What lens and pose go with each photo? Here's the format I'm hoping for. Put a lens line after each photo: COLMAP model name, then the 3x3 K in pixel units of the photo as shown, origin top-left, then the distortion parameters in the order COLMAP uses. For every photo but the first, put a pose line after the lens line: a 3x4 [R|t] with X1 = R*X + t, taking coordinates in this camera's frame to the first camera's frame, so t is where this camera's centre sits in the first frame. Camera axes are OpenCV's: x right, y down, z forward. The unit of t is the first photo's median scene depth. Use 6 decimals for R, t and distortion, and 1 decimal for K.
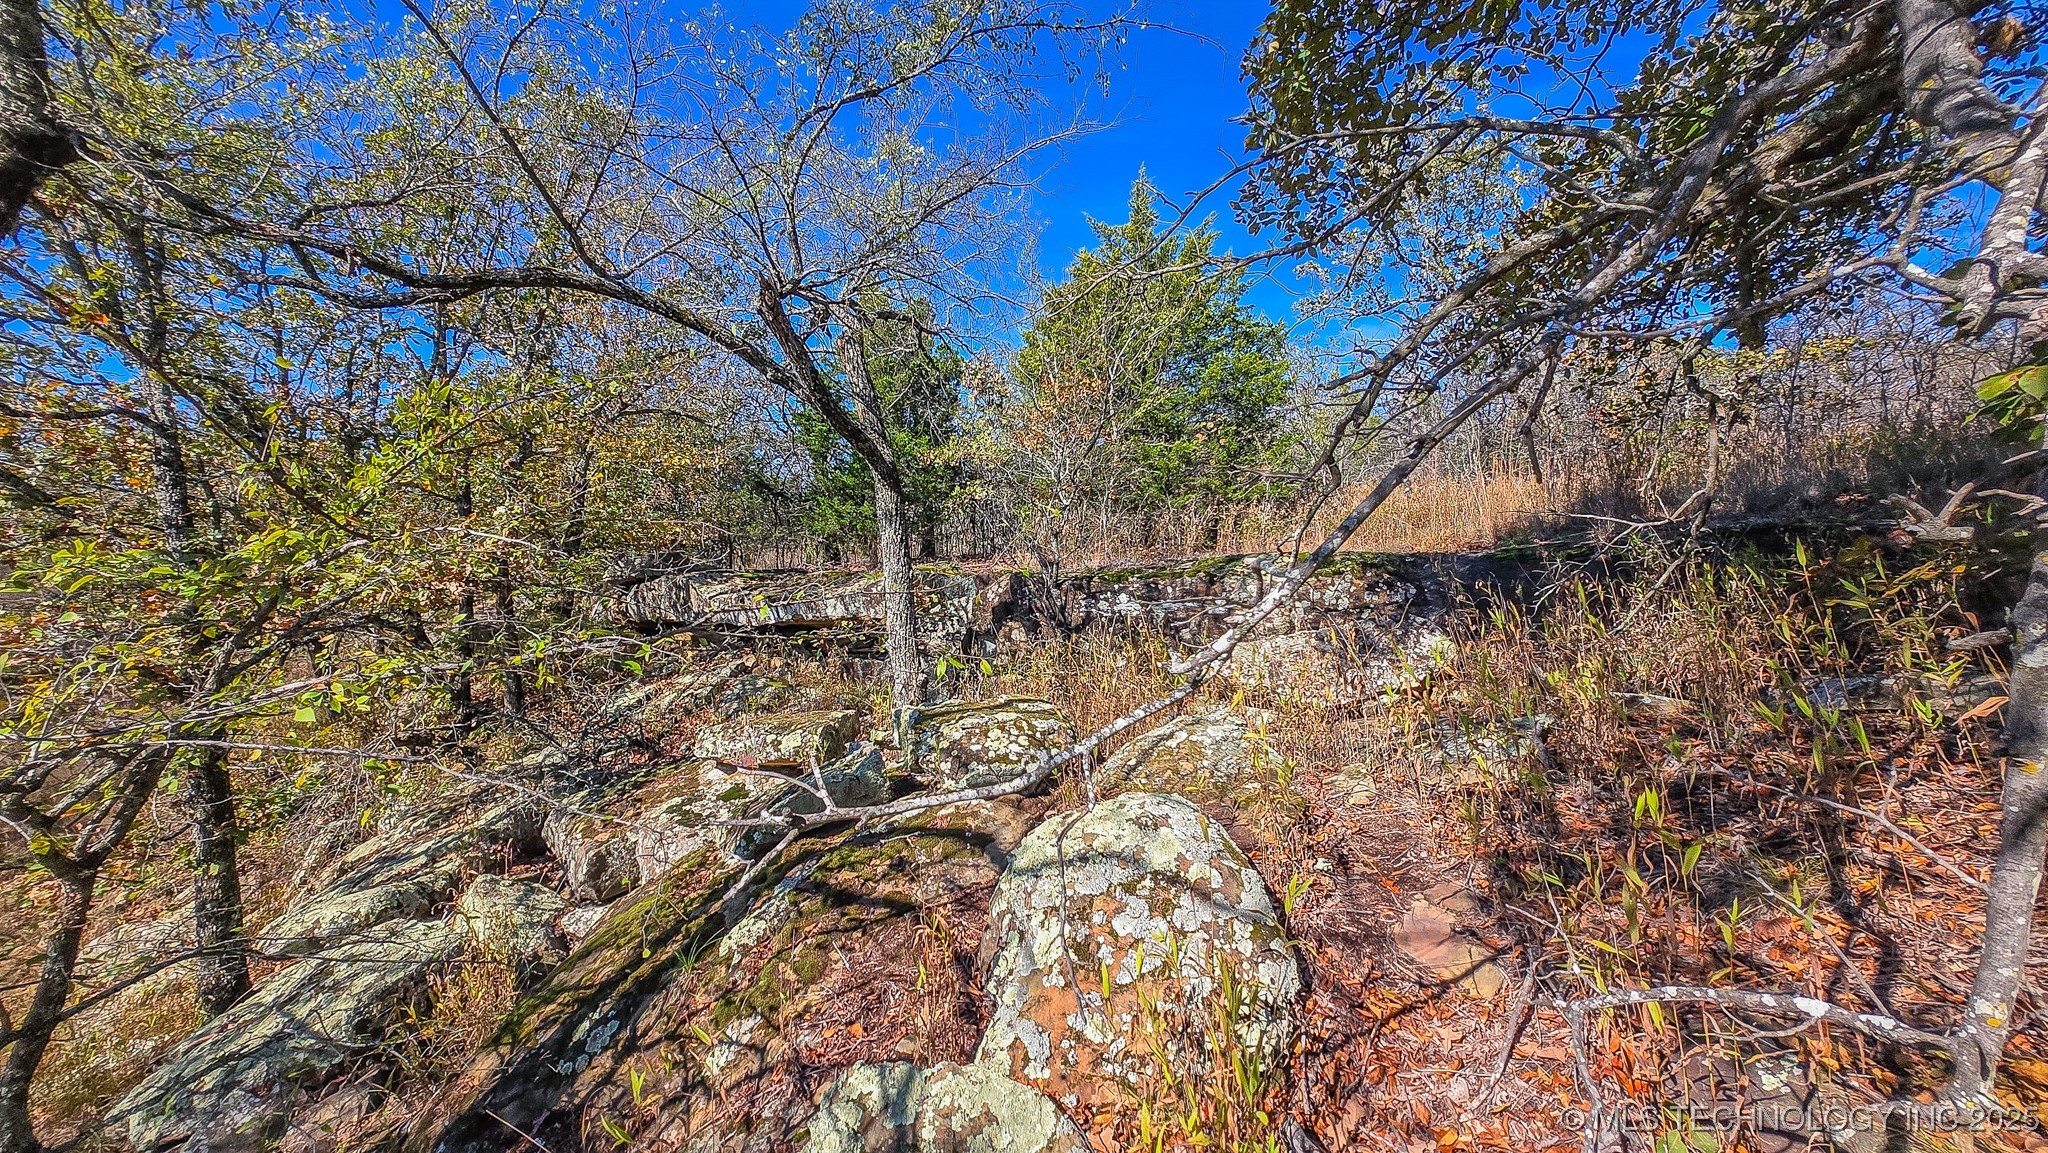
lens RADIAL K [[811.5, 0, 1022.0], [0, 811.5, 576.7], [0, 0, 1]] dist [0.005681, -0.001948]
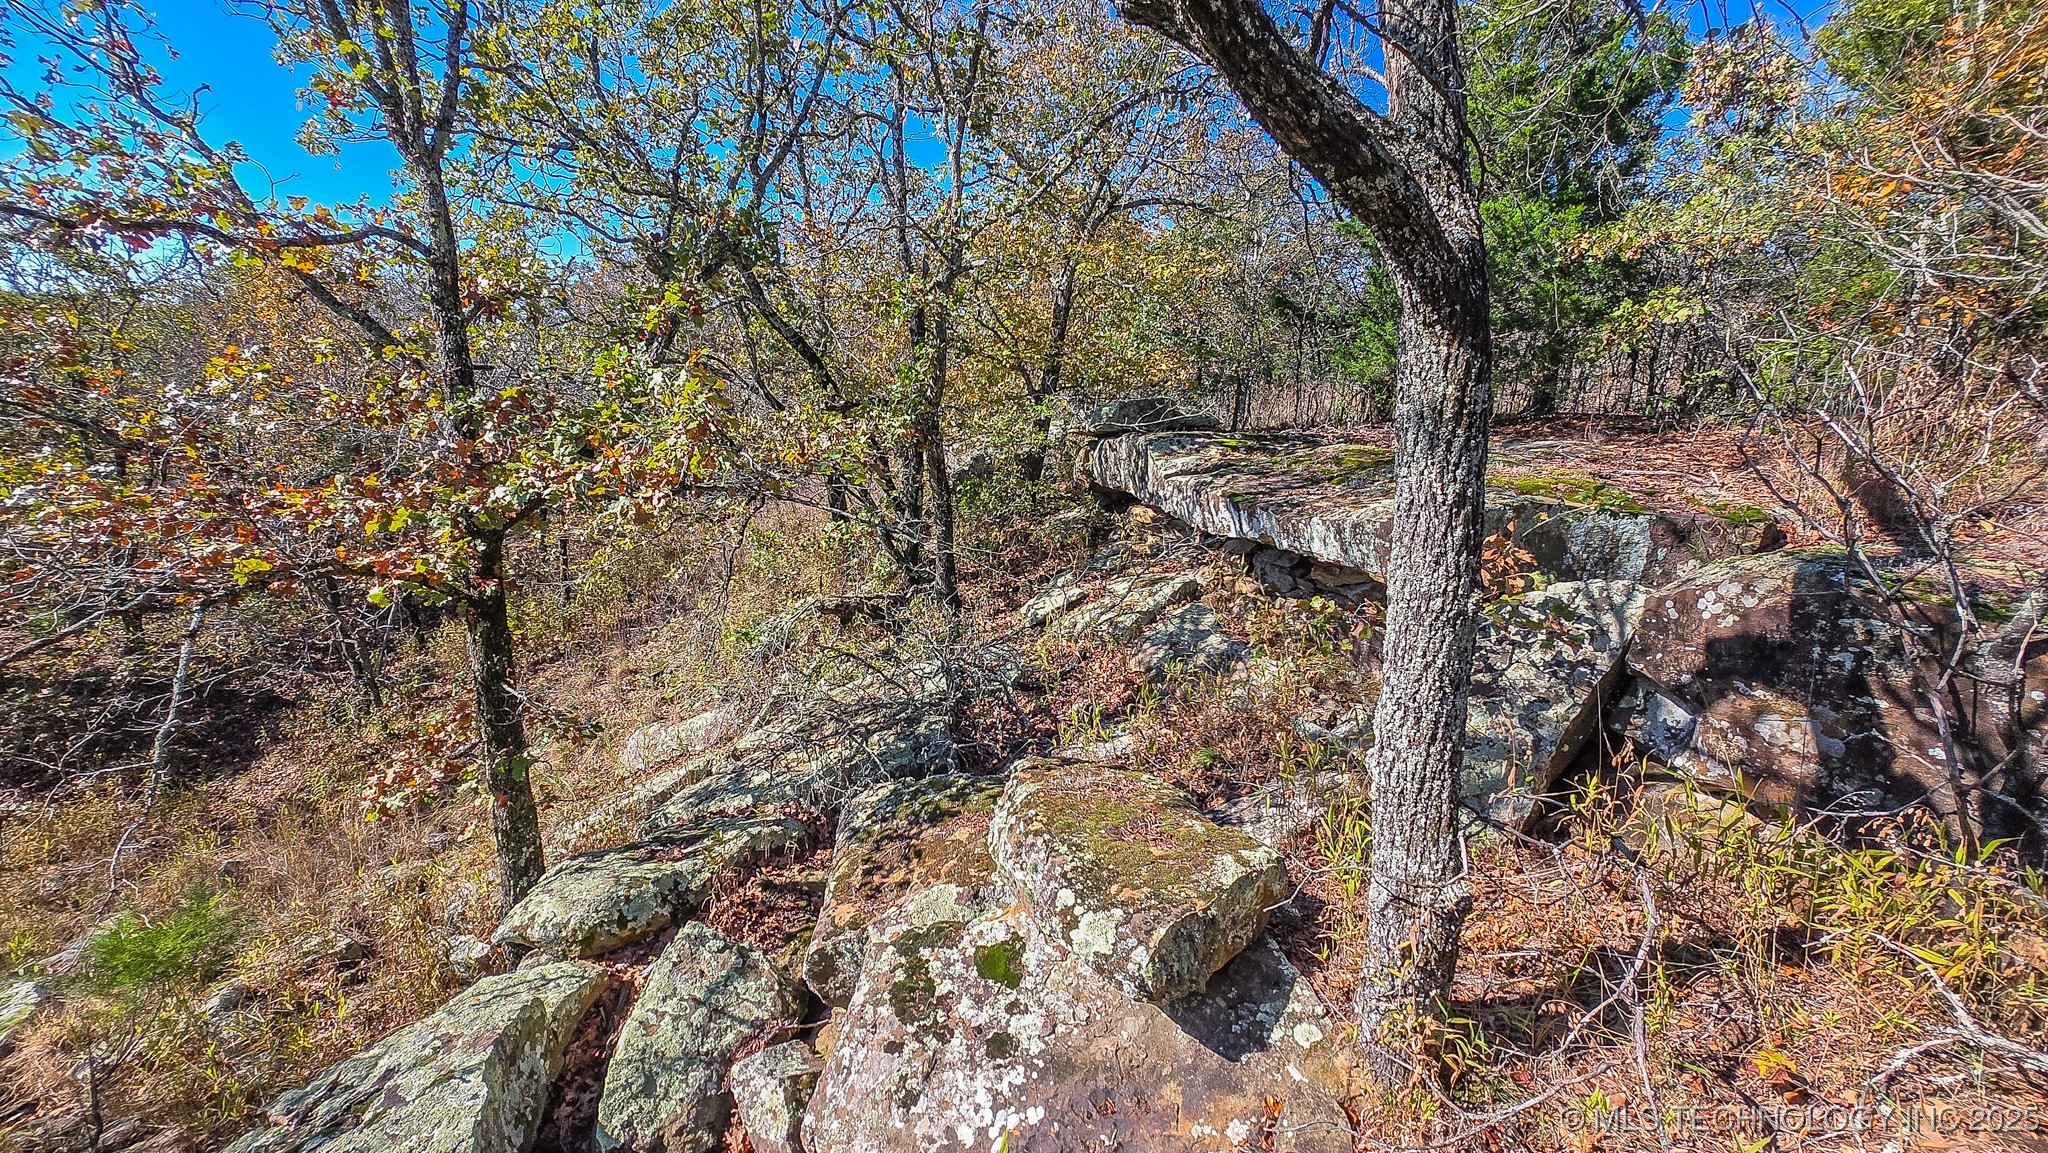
lens RADIAL K [[811.5, 0, 1020.1], [0, 811.5, 576.9], [0, 0, 1]] dist [0.005681, -0.001948]
pose [[0.783253, 0.183578, -0.593981, -0.053785], [-0.049442, 0.970777, 0.234835, -0.051066], [0.619734, -0.154567, 0.769440, 0.391469]]
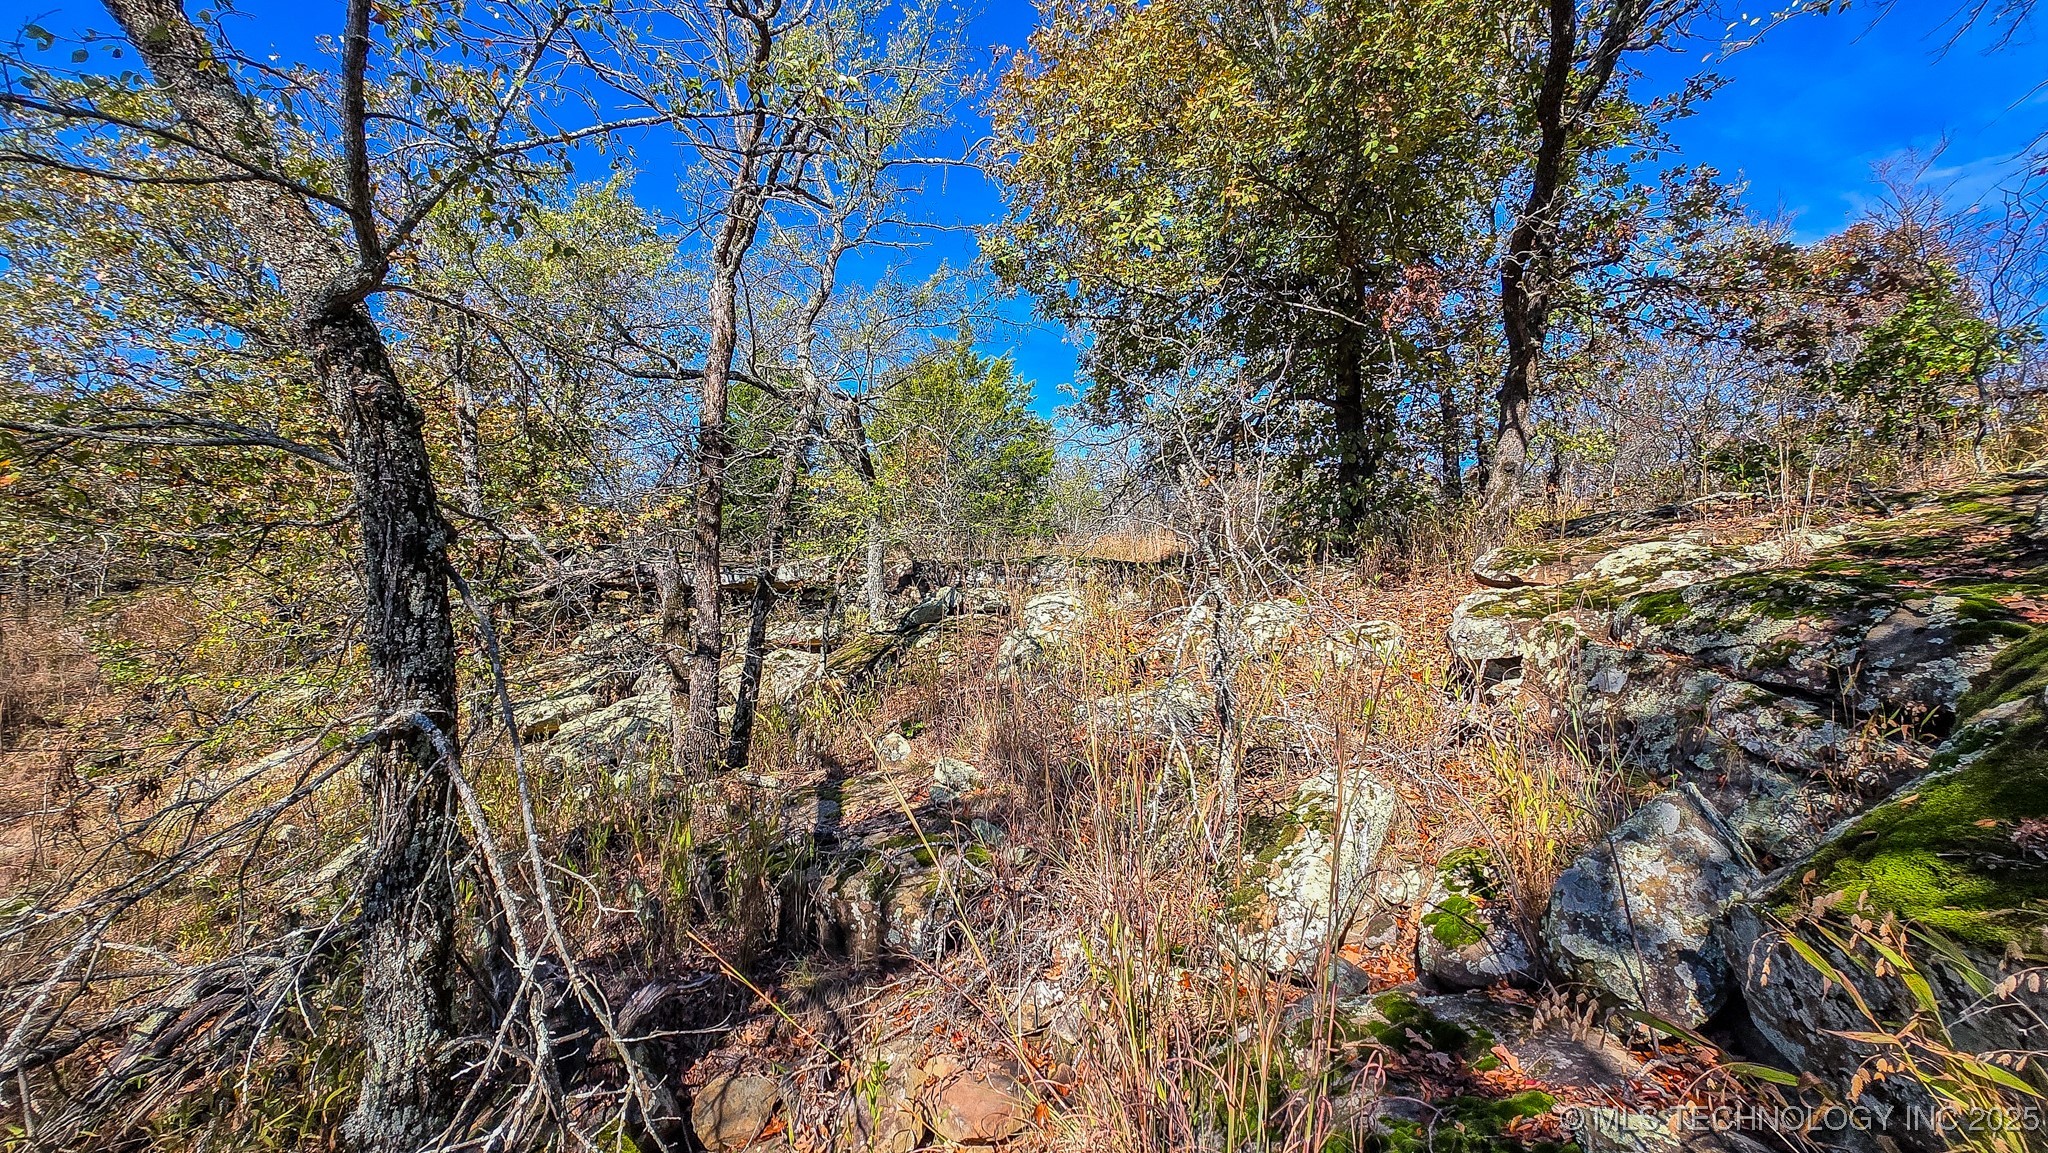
lens RADIAL K [[811.5, 0, 1025.1], [0, 811.5, 580.8], [0, 0, 1]] dist [0.005681, -0.001948]
pose [[0.937464, 0.080652, 0.338609, -0.304500], [-0.066491, 0.996366, -0.053237, 0.098283], [-0.341672, 0.027394, 0.939420, -0.586227]]
